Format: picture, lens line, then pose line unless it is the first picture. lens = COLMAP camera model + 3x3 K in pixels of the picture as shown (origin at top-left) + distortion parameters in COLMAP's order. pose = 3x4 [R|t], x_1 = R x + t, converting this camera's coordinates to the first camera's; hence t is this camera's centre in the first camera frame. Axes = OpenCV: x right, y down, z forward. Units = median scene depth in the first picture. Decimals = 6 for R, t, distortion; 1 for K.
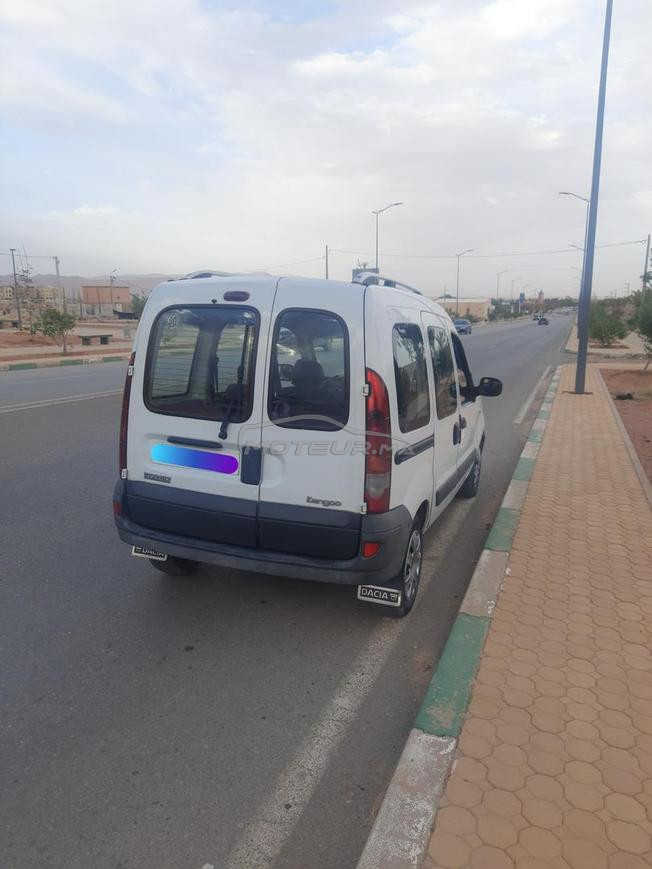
lens RADIAL K [[647.4, 0, 312.8], [0, 647.4, 429.7], [0, 0, 1]] dist [0.057878, -0.055338]
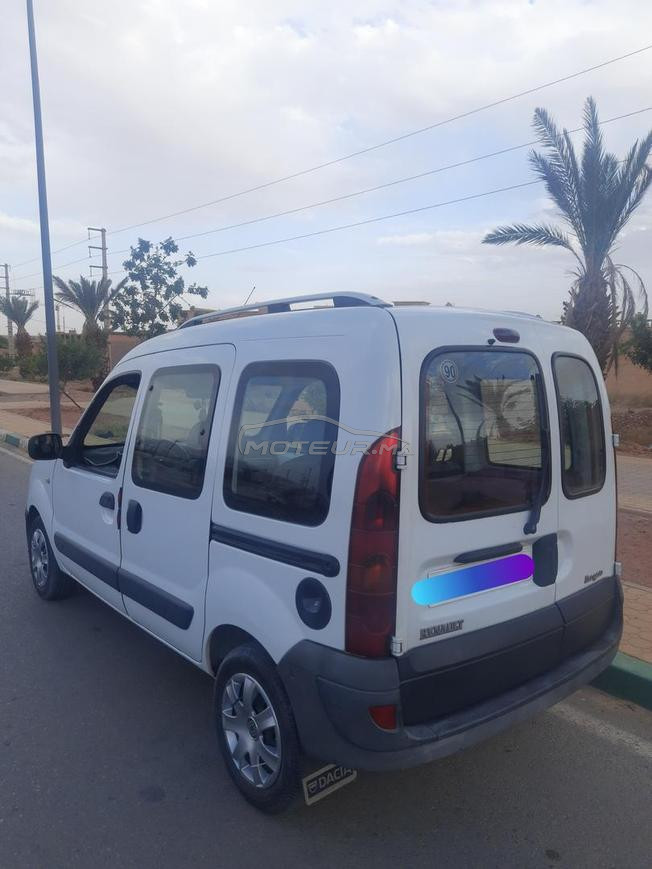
lens RADIAL K [[647.4, 0, 331.3], [0, 647.4, 432.4], [0, 0, 1]] dist [0.057878, -0.055338]
pose [[0.478470, -0.107680, 0.871477, -0.817374], [0.150735, 0.987793, 0.039293, -0.150189], [-0.865070, 0.112562, 0.488861, 0.791107]]
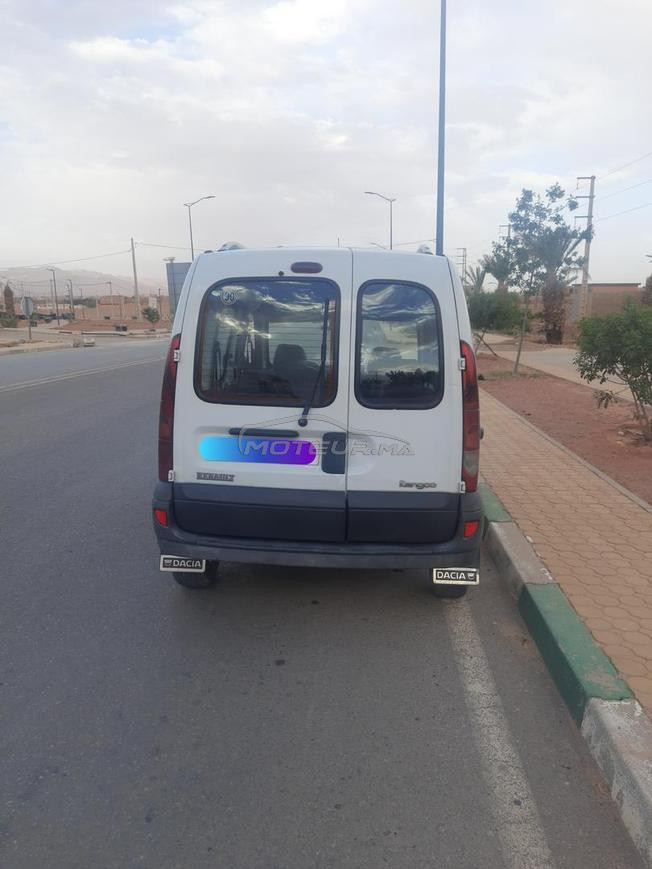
lens RADIAL K [[647.4, 0, 318.0], [0, 647.4, 434.0], [0, 0, 1]] dist [0.057878, -0.055338]
pose [[0.954980, -0.069932, 0.288311, -0.363959], [0.066631, 0.997551, 0.021261, 0.006910], [-0.289092, -0.001094, 0.957301, 0.124436]]
